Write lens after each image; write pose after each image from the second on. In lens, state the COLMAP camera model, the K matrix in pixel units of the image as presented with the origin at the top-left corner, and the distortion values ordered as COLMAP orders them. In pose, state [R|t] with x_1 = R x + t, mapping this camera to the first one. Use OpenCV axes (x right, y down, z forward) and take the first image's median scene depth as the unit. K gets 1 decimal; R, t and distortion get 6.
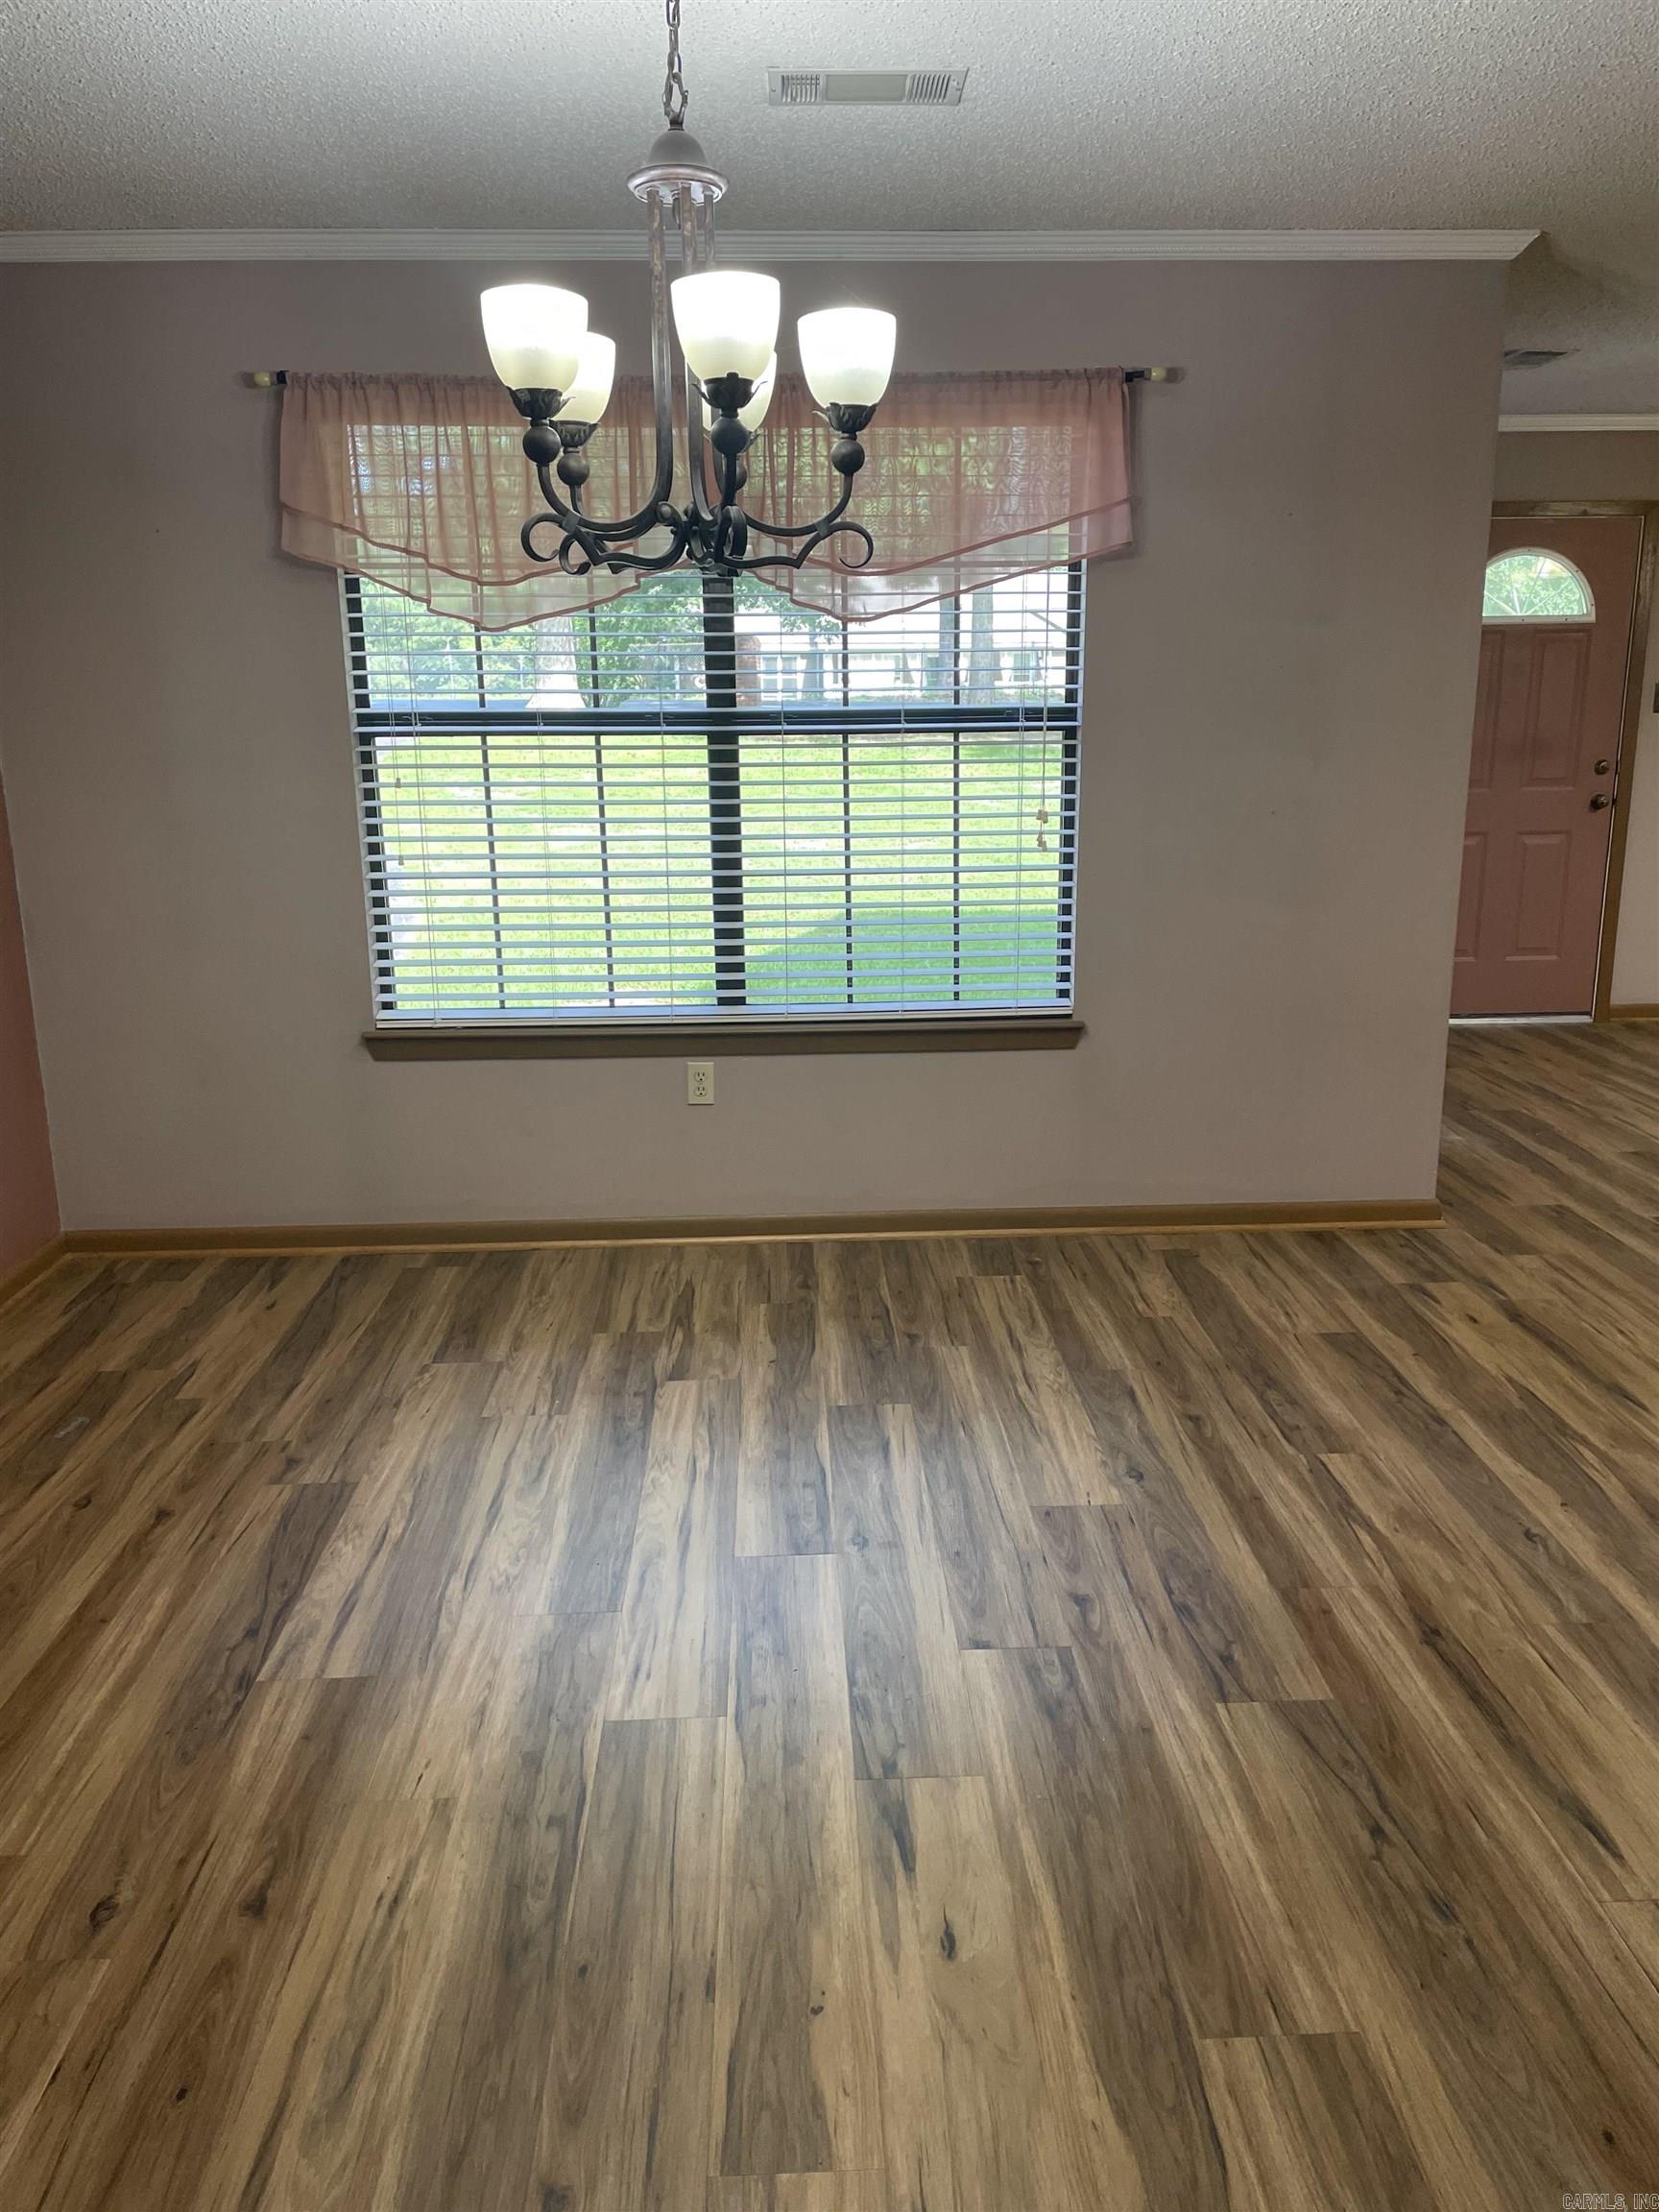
lens RADIAL K [[1680.2, 0, 838.3], [0, 1680.2, 1109.6], [0, 0, 1]] dist [0.092964, -0.118847]
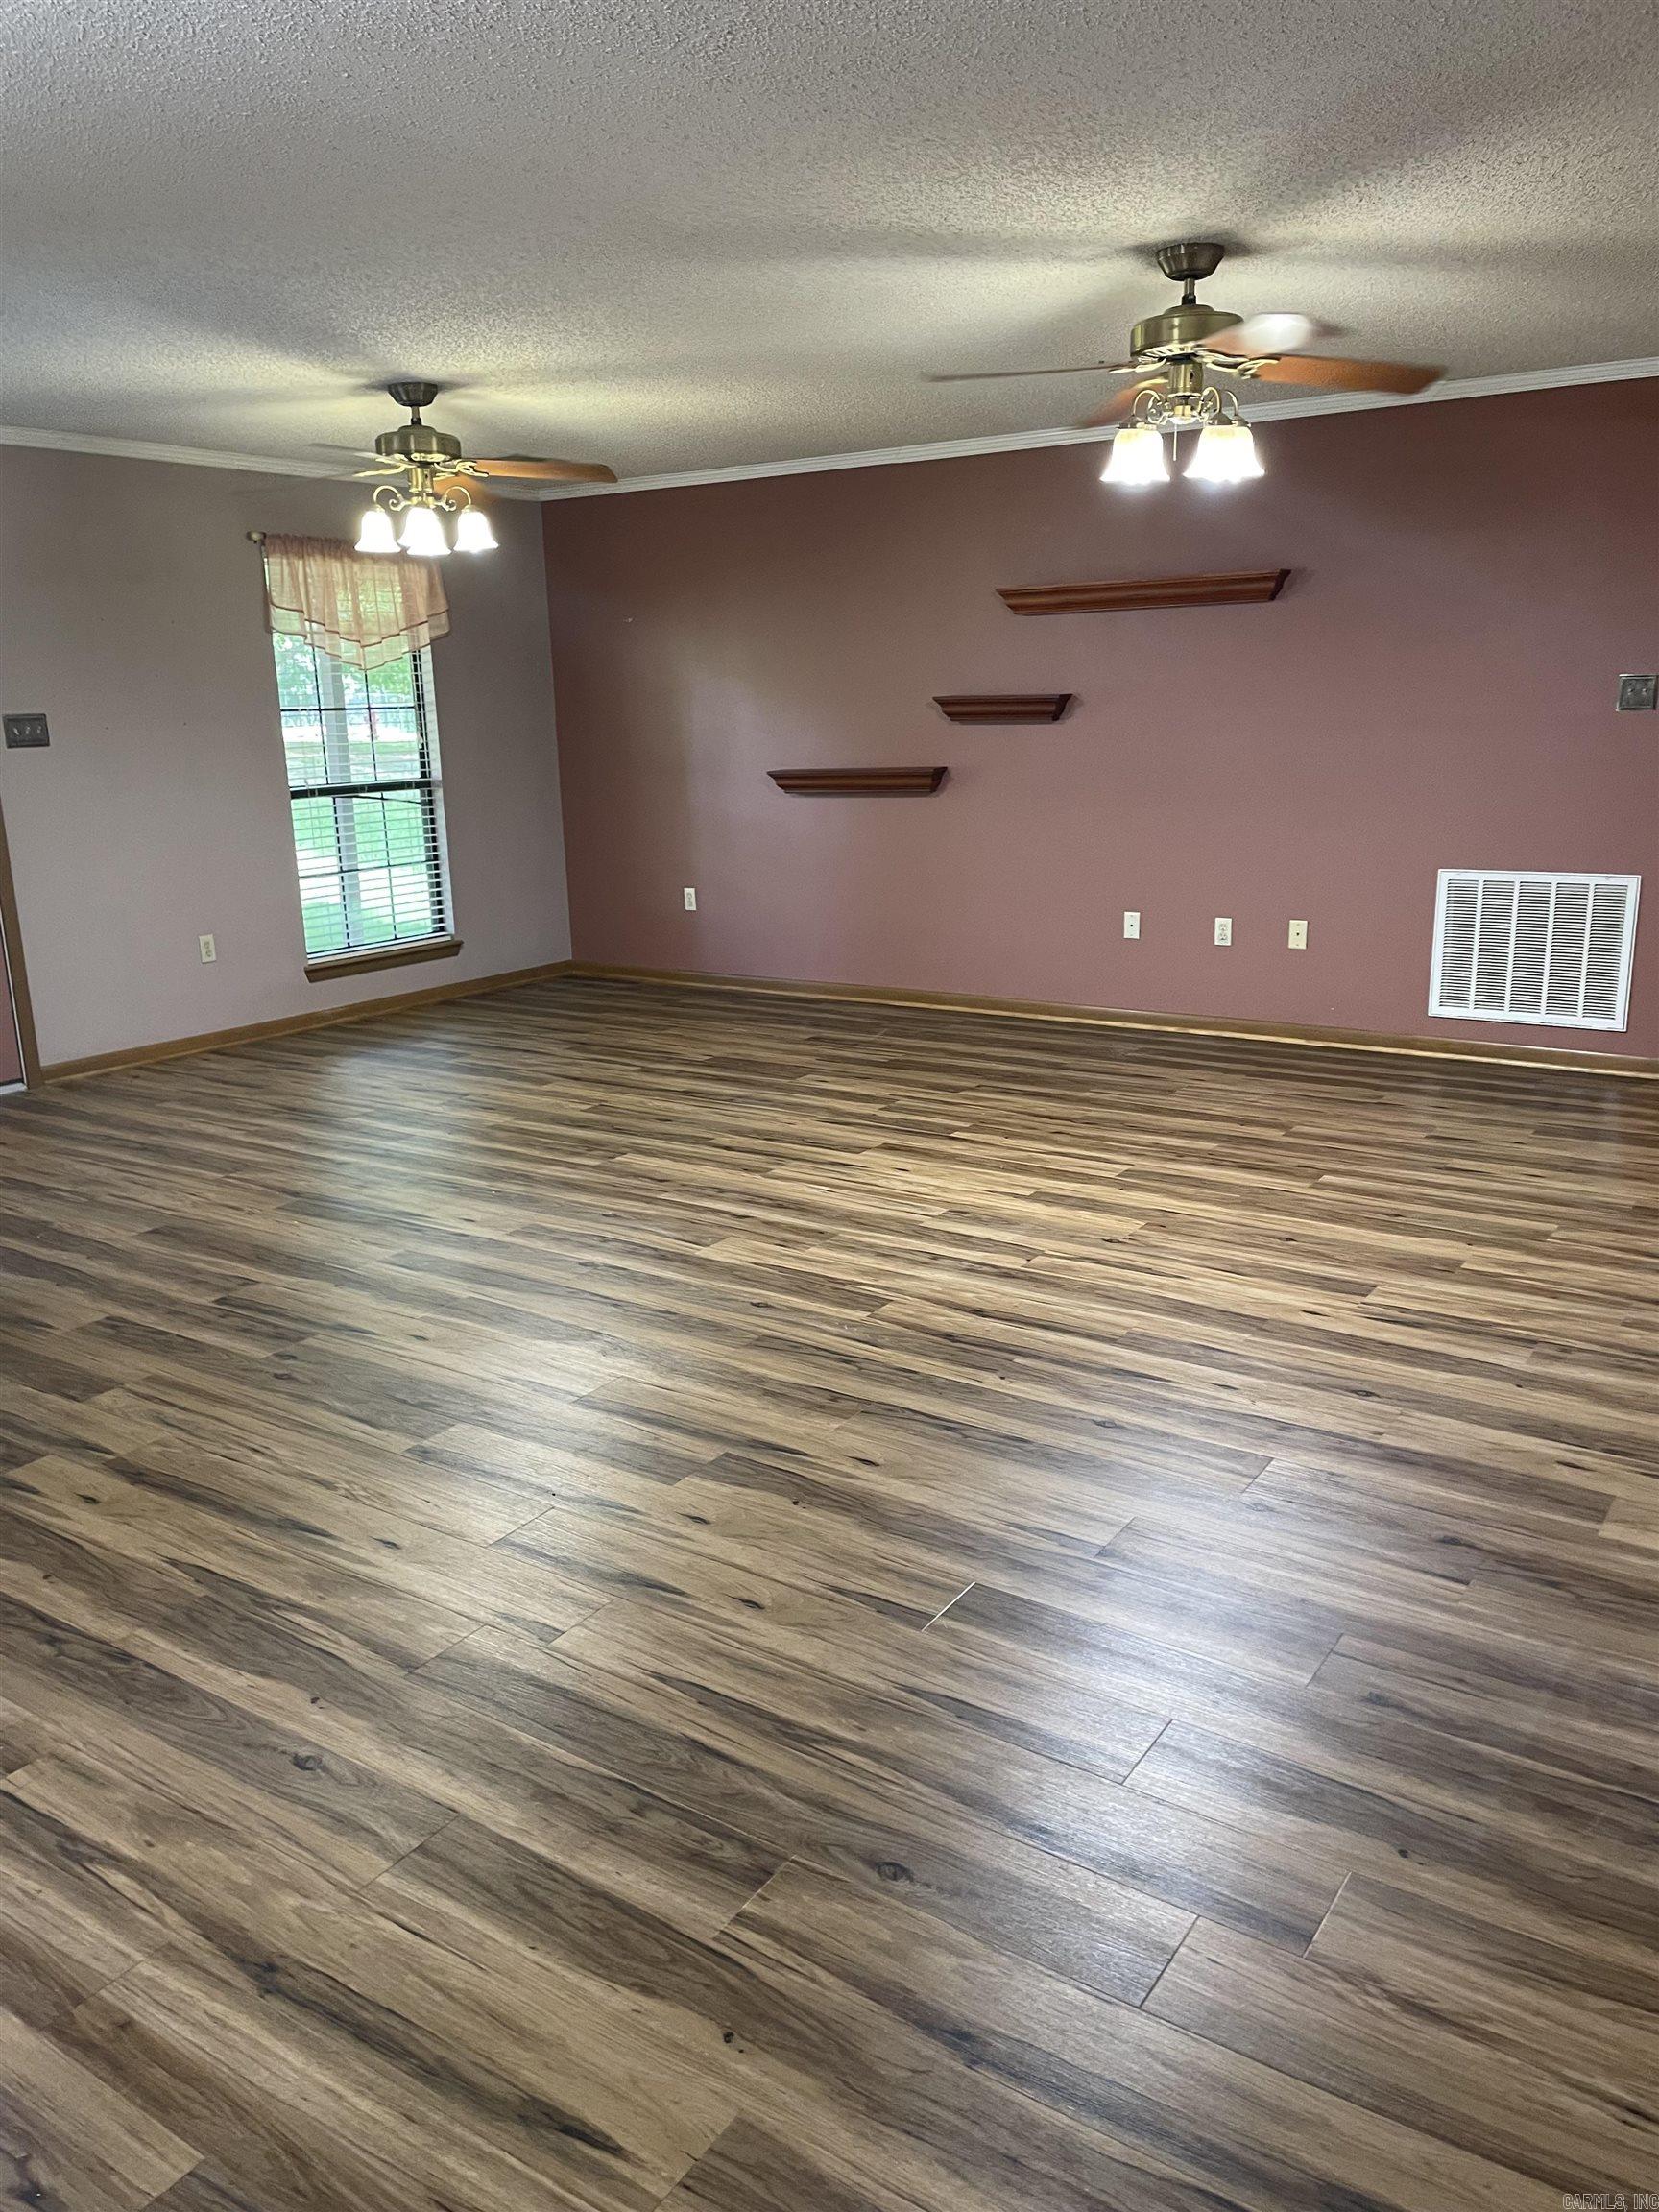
lens RADIAL K [[1680.2, 0, 838.3], [0, 1680.2, 1109.6], [0, 0, 1]] dist [0.092964, -0.118847]
pose [[0.596563, -0.197518, 0.777881, -0.012411], [0.209017, 0.974032, 0.087028, -0.058668], [-0.774871, 0.110673, 0.622356, 0.207580]]
